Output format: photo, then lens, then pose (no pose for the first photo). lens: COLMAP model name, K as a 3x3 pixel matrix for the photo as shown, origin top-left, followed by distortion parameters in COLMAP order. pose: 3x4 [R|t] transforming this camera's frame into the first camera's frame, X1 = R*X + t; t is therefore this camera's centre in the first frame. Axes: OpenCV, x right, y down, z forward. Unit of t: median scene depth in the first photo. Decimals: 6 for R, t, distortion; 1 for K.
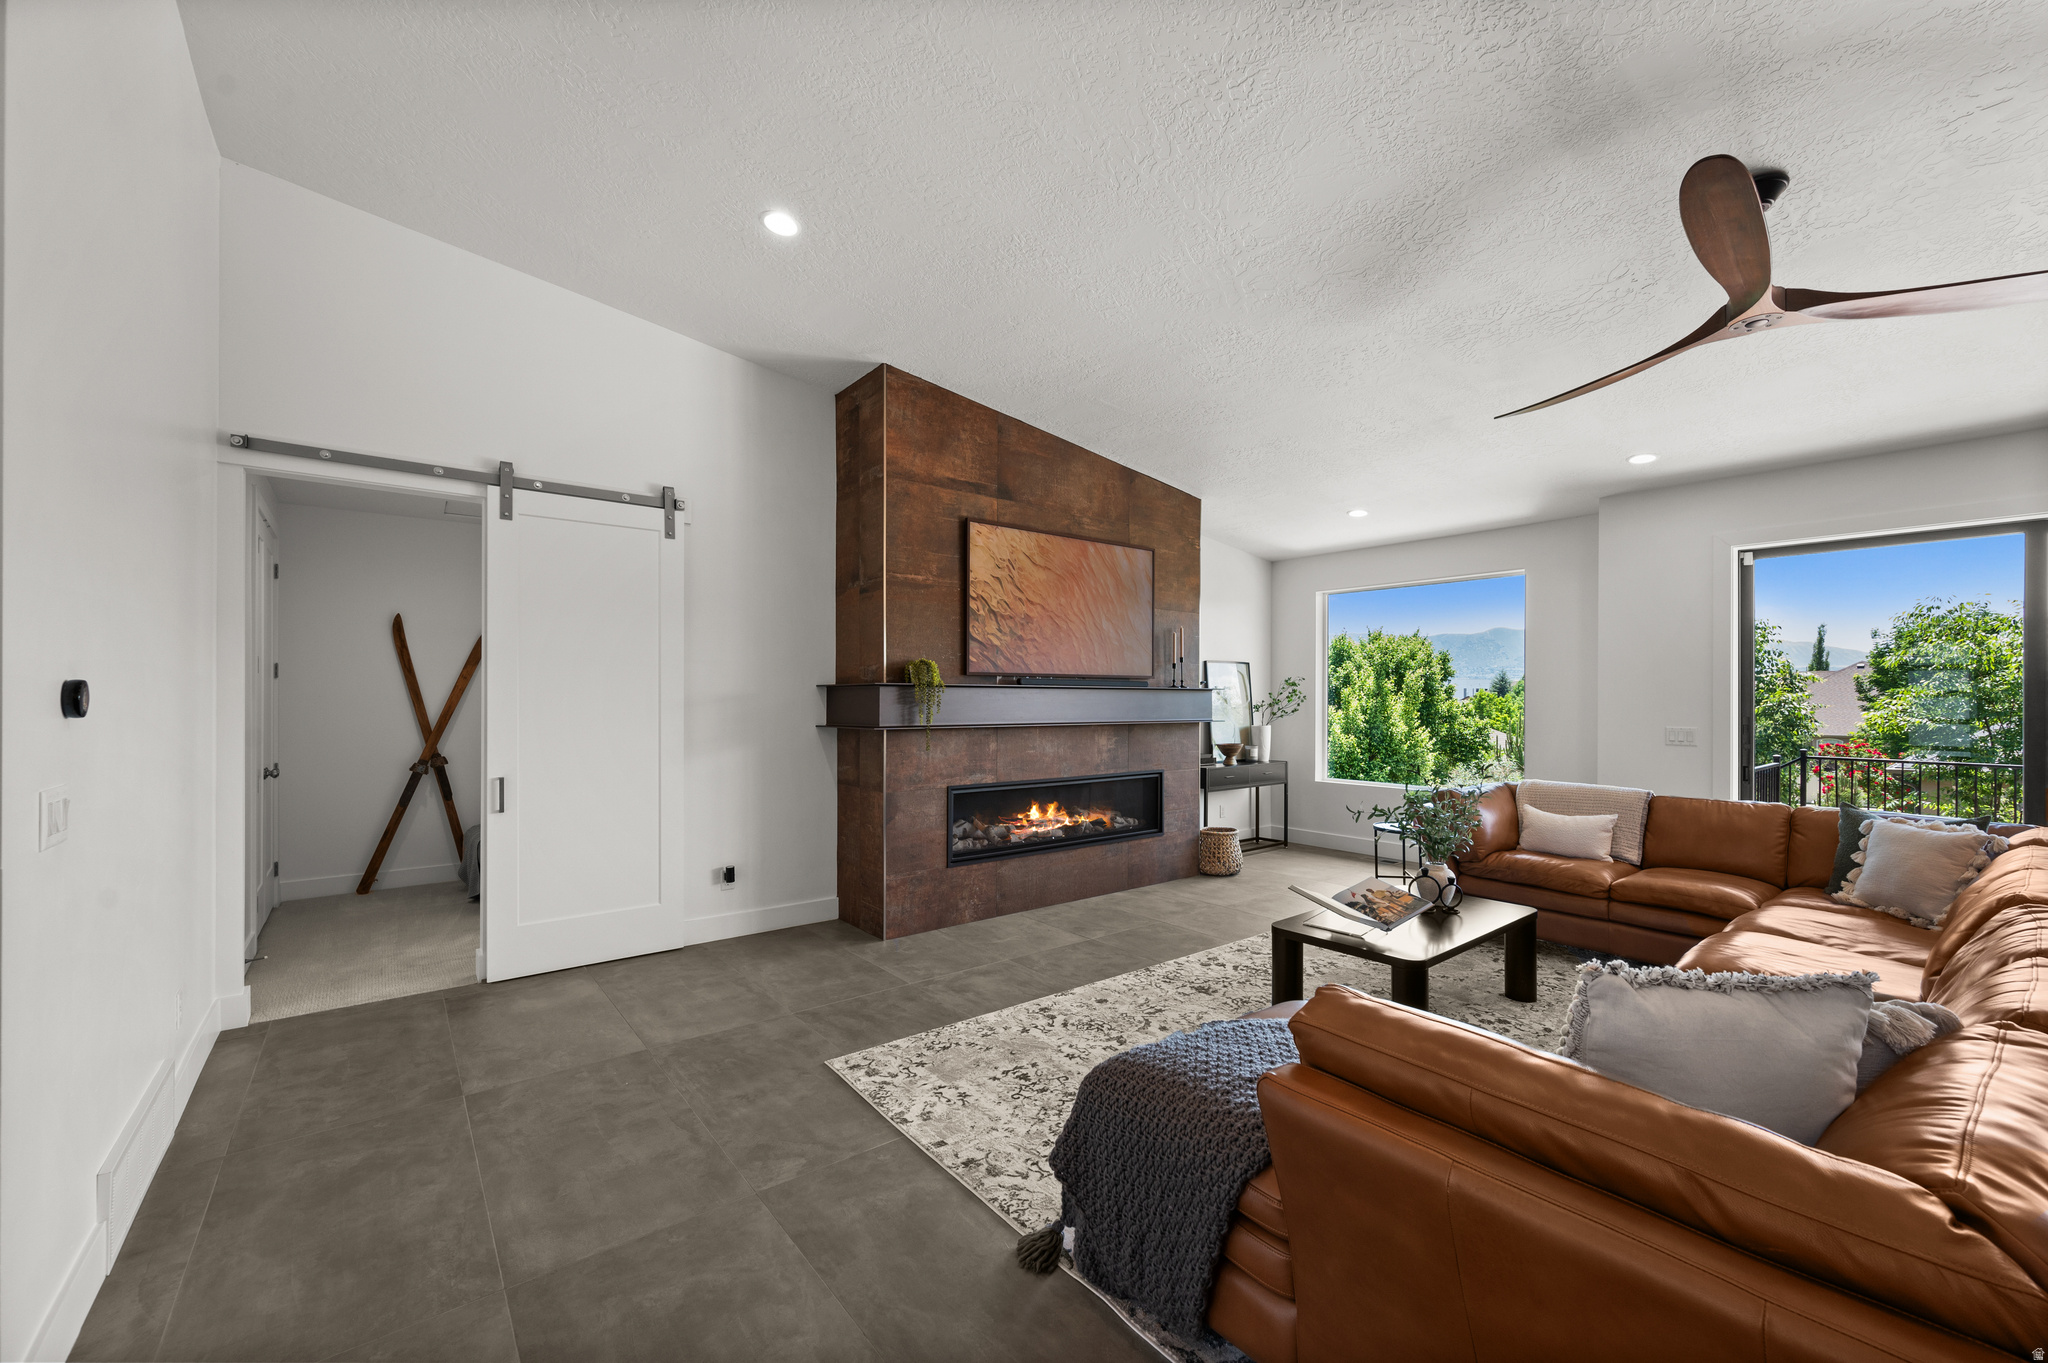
lens RADIAL K [[824.8, 0, 1037.0], [0, 824.8, 688.0], [0, 0, 1]] dist [0.003992, -0.000041]
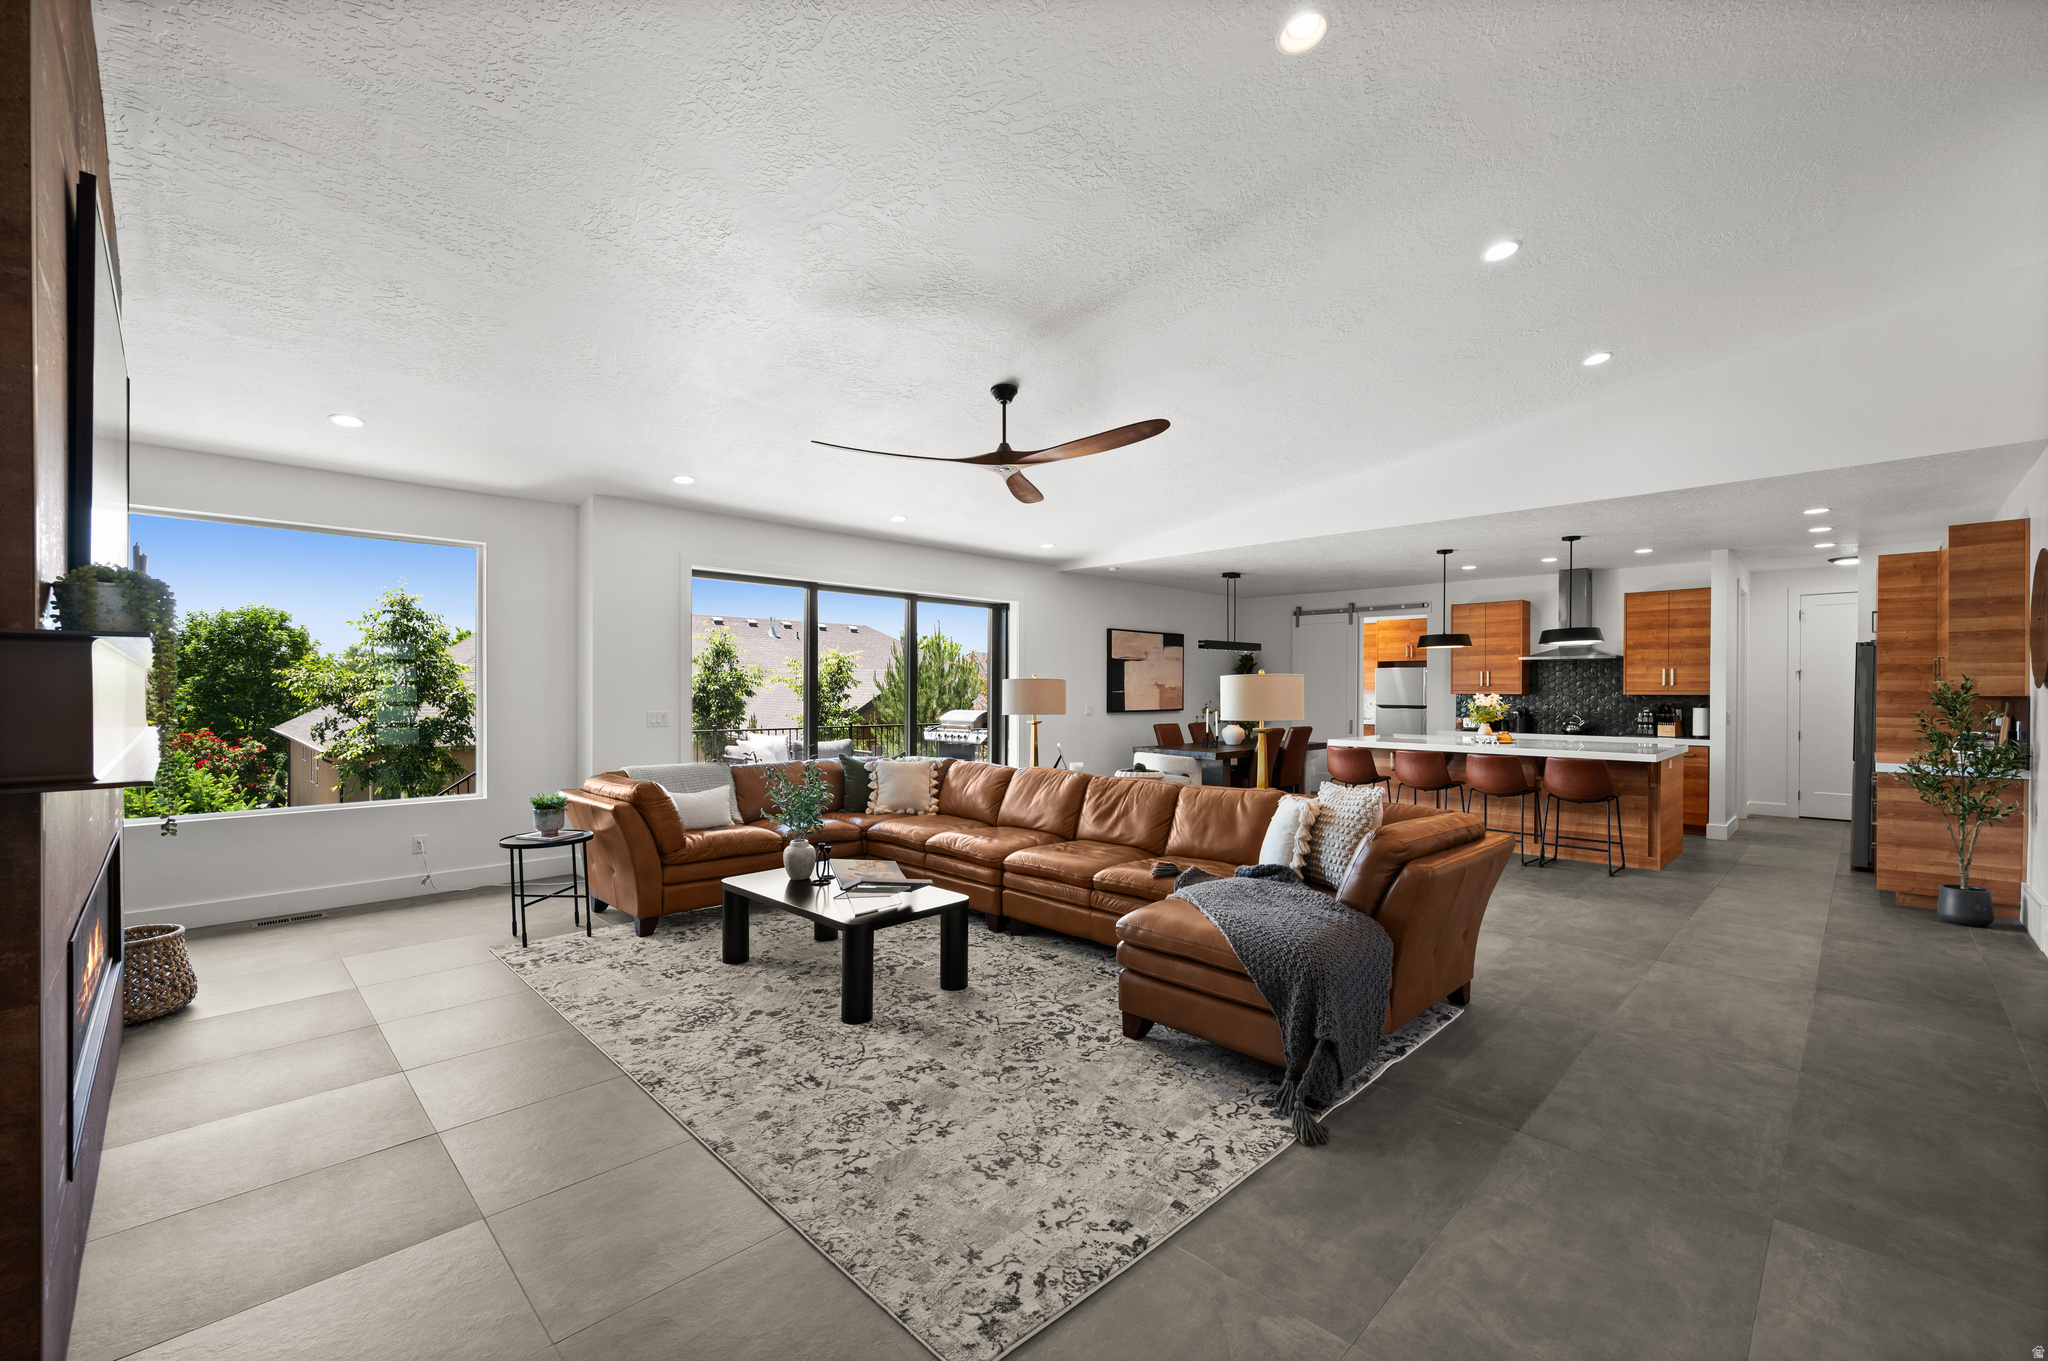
lens RADIAL K [[824.8, 0, 1044.2], [0, 824.8, 687.7], [0, 0, 1]] dist [0.003992, -0.000041]
pose [[-0.109262, -0.004337, 0.994004, -0.741082], [-0.014175, 0.999896, 0.002804, 0.006706], [-0.993912, -0.013784, -0.109312, 0.958365]]
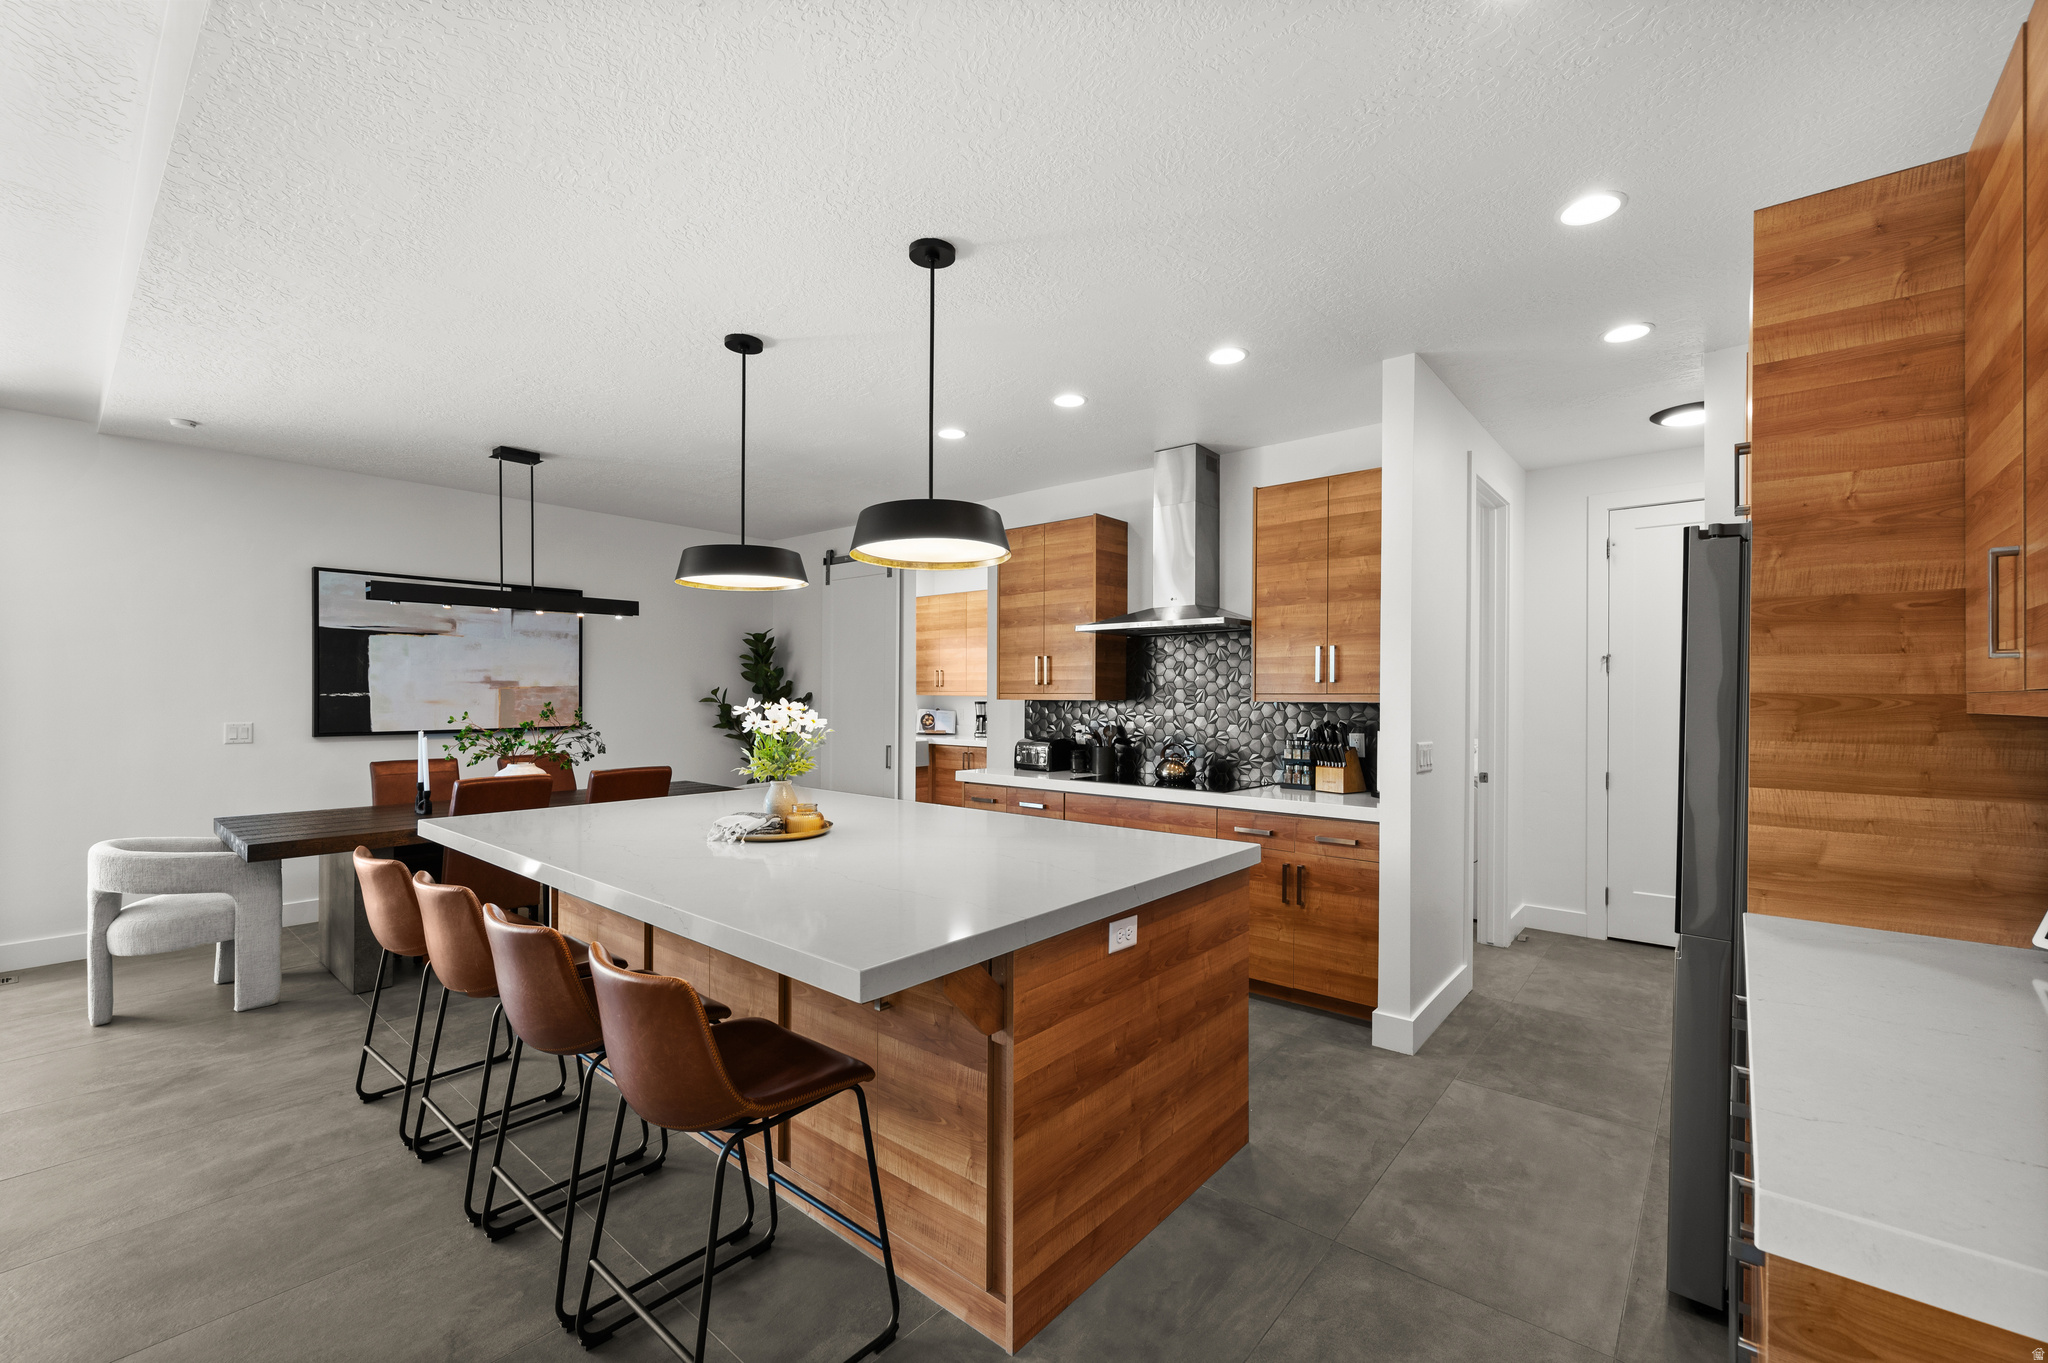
lens RADIAL K [[845.6, 0, 1010.0], [0, 845.6, 690.4], [0, 0, 1]] dist [-0.003195, -0.000205]
pose [[-0.181032, -0.002972, 0.983473, 0.532435], [-0.015912, 0.999873, 0.000093, -0.002309], [-0.983348, -0.015633, -0.181057, -0.632609]]
